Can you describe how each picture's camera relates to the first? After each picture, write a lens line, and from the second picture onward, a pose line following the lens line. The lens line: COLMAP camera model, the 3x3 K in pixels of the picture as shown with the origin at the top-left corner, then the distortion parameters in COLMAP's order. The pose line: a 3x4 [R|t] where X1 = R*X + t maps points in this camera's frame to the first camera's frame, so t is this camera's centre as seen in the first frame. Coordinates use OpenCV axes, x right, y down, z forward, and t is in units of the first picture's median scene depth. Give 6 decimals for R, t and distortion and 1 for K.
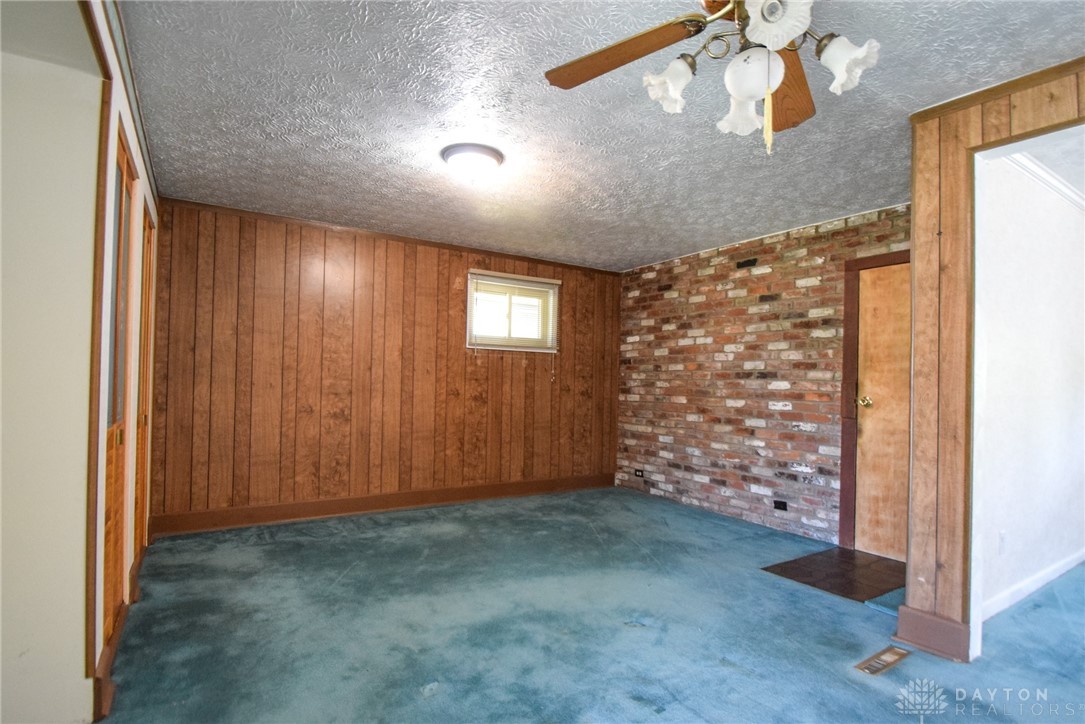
lens RADIAL K [[541.8, 0, 543.3], [0, 541.8, 373.1], [0, 0, 1]] dist [-0.003545, -0.006858]
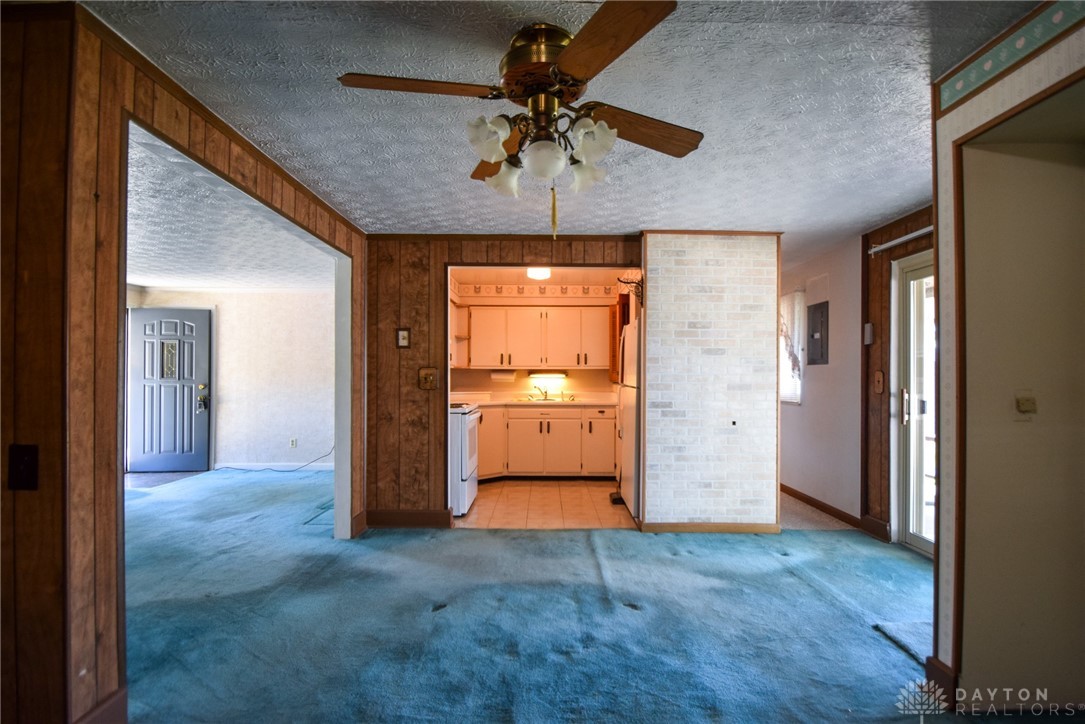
lens RADIAL K [[541.8, 0, 552.1], [0, 541.8, 373.3], [0, 0, 1]] dist [-0.003545, -0.006858]
pose [[-0.844886, -0.019465, 0.534591, -0.113341], [-0.028849, 0.999541, -0.009199, -0.014693], [-0.534167, -0.023195, -0.845061, 0.740840]]
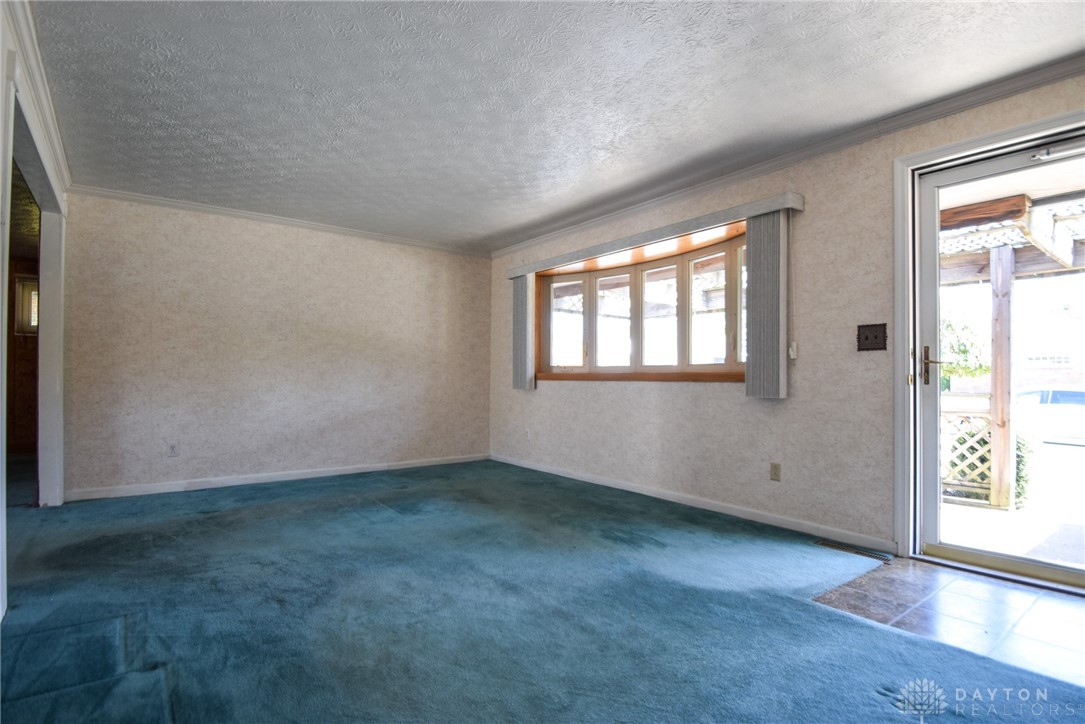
lens RADIAL K [[541.8, 0, 545.7], [0, 541.8, 370.5], [0, 0, 1]] dist [-0.003545, -0.006858]
pose [[0.995956, -0.016344, 0.088349, 1.242471], [0.015712, 0.999846, 0.007841, 0.059292], [-0.088463, -0.006421, 0.996059, -0.470272]]
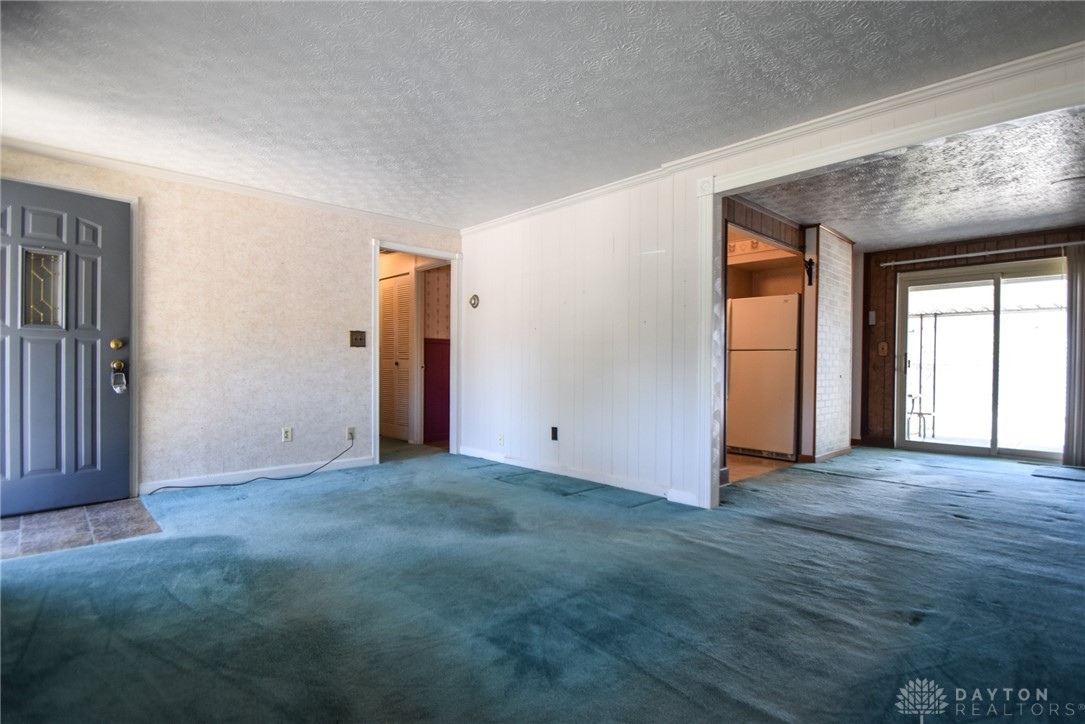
lens RADIAL K [[541.8, 0, 548.0], [0, 541.8, 372.7], [0, 0, 1]] dist [-0.003545, -0.006858]
pose [[-0.980928, -0.024976, -0.192761, 1.183813], [-0.023908, 0.999683, -0.007863, 0.081539], [0.192896, -0.003104, -0.981214, 0.928153]]
